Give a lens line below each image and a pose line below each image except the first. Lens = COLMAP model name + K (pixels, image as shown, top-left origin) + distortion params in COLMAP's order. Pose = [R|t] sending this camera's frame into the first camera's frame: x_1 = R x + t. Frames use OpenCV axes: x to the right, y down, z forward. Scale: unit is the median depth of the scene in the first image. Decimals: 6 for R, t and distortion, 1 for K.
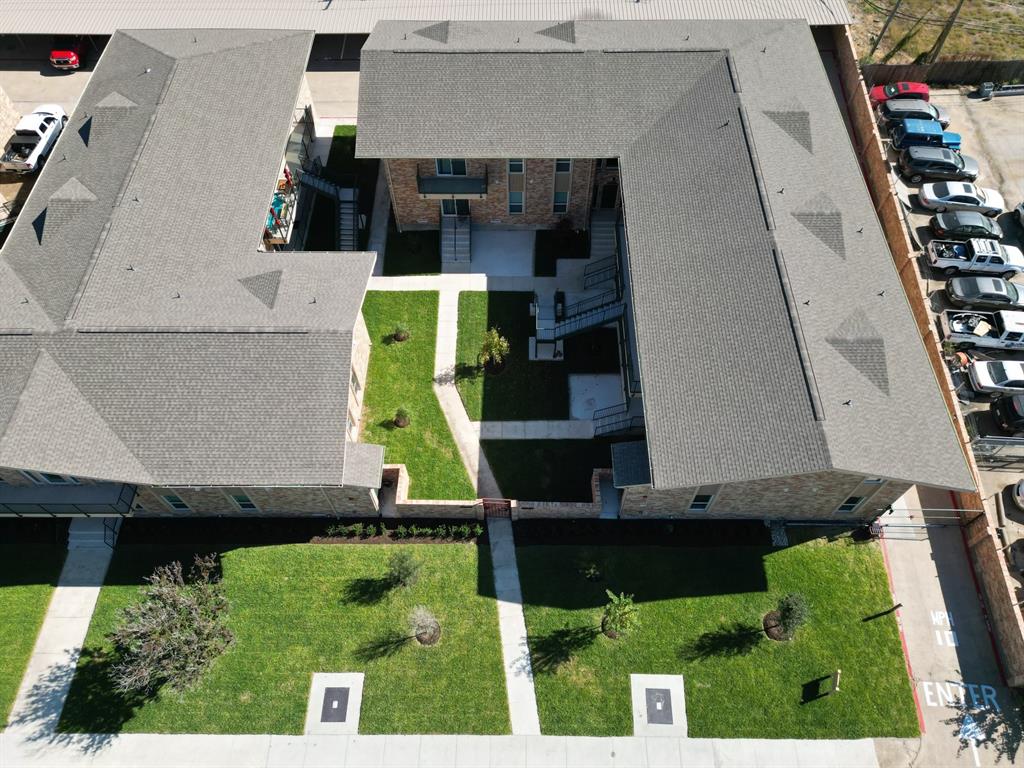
lens RADIAL K [[715.4, 0, 514.8], [0, 715.4, 379.2], [0, 0, 1]] dist [0.069067, -0.066663]
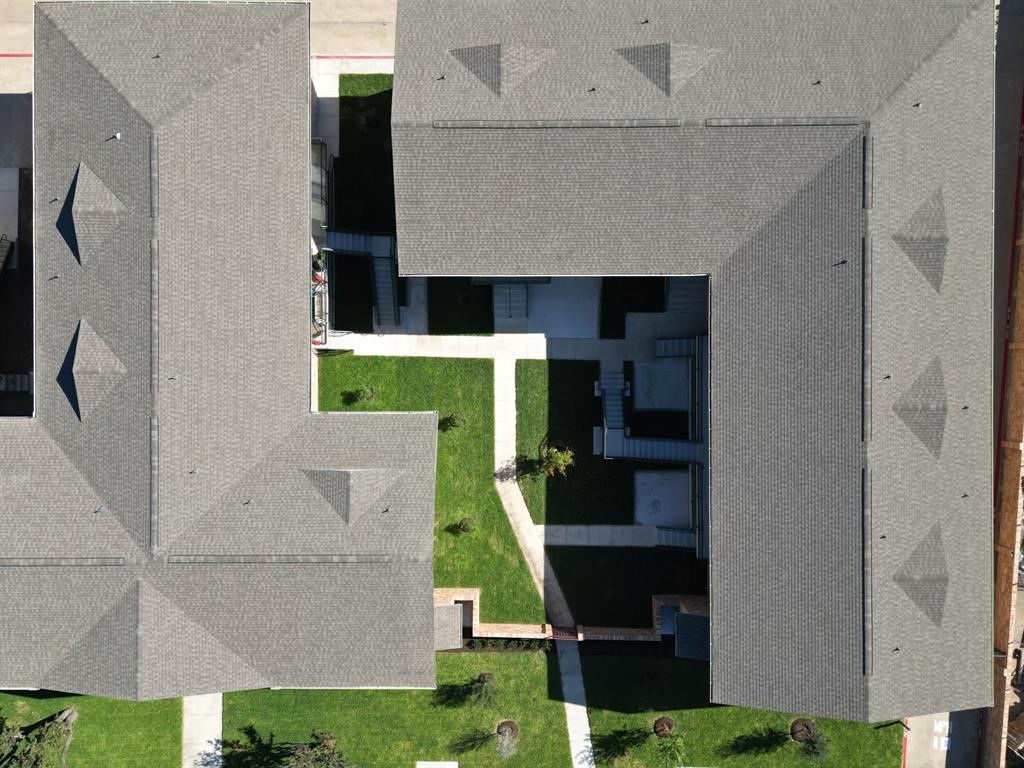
lens RADIAL K [[898.5, 0, 512.2], [0, 898.5, 366.1], [0, 0, 1]] dist [0.048769, -0.025812]
pose [[0.999964, -0.004649, -0.007138, -0.091065], [0.007762, 0.842533, 0.538588, -0.885680], [0.003510, -0.538624, 0.842539, 0.059645]]
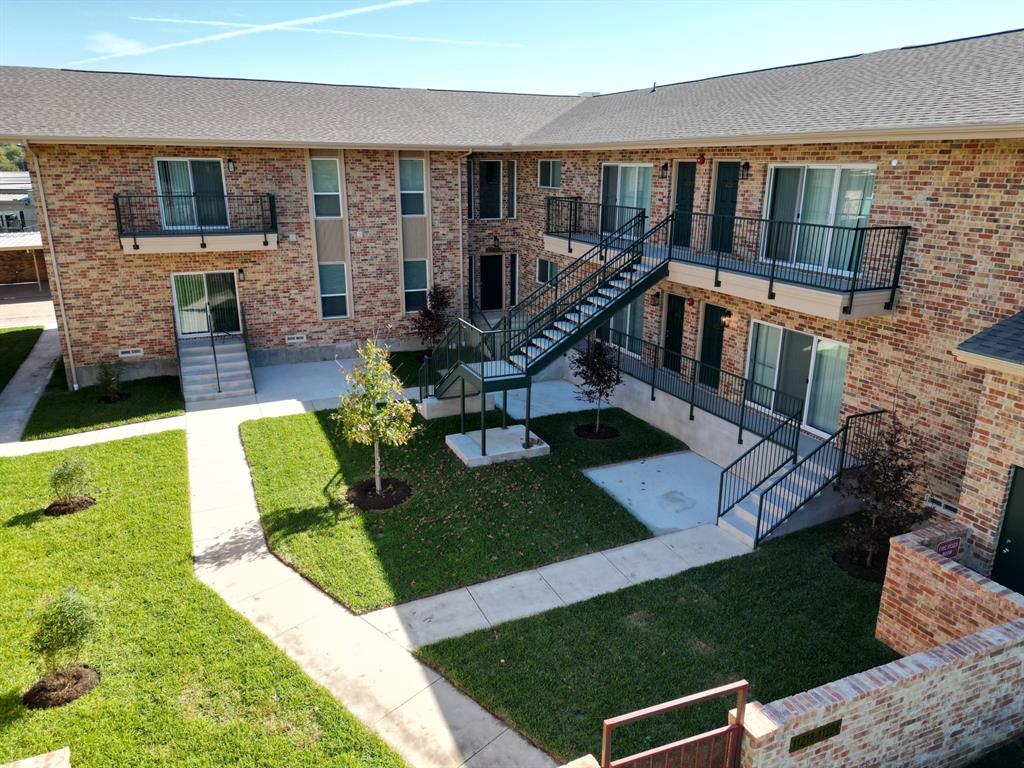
lens RADIAL K [[715.4, 0, 514.9], [0, 715.4, 382.8], [0, 0, 1]] dist [0.069067, -0.066663]
pose [[0.911626, -0.110562, 0.395870, -0.116186], [0.339549, 0.745317, -0.573768, 0.187932], [-0.231612, 0.657479, 0.716991, 0.796928]]
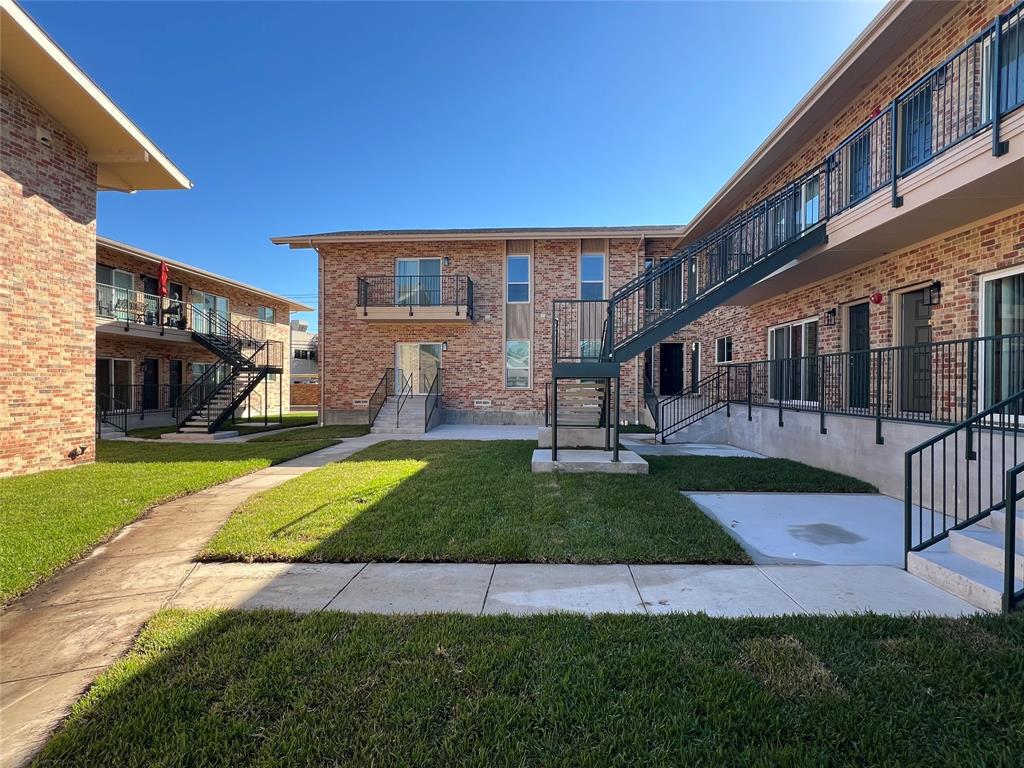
lens RADIAL K [[508.2, 0, 508.1], [0, 508.2, 382.9], [0, 0, 1]] dist [0.003355, -0.002503]
pose [[0.997933, 0.008049, -0.063764, 0.026199], [-0.057868, 0.544196, -0.836960, 0.151520], [0.027963, 0.838920, 0.543537, 0.976255]]
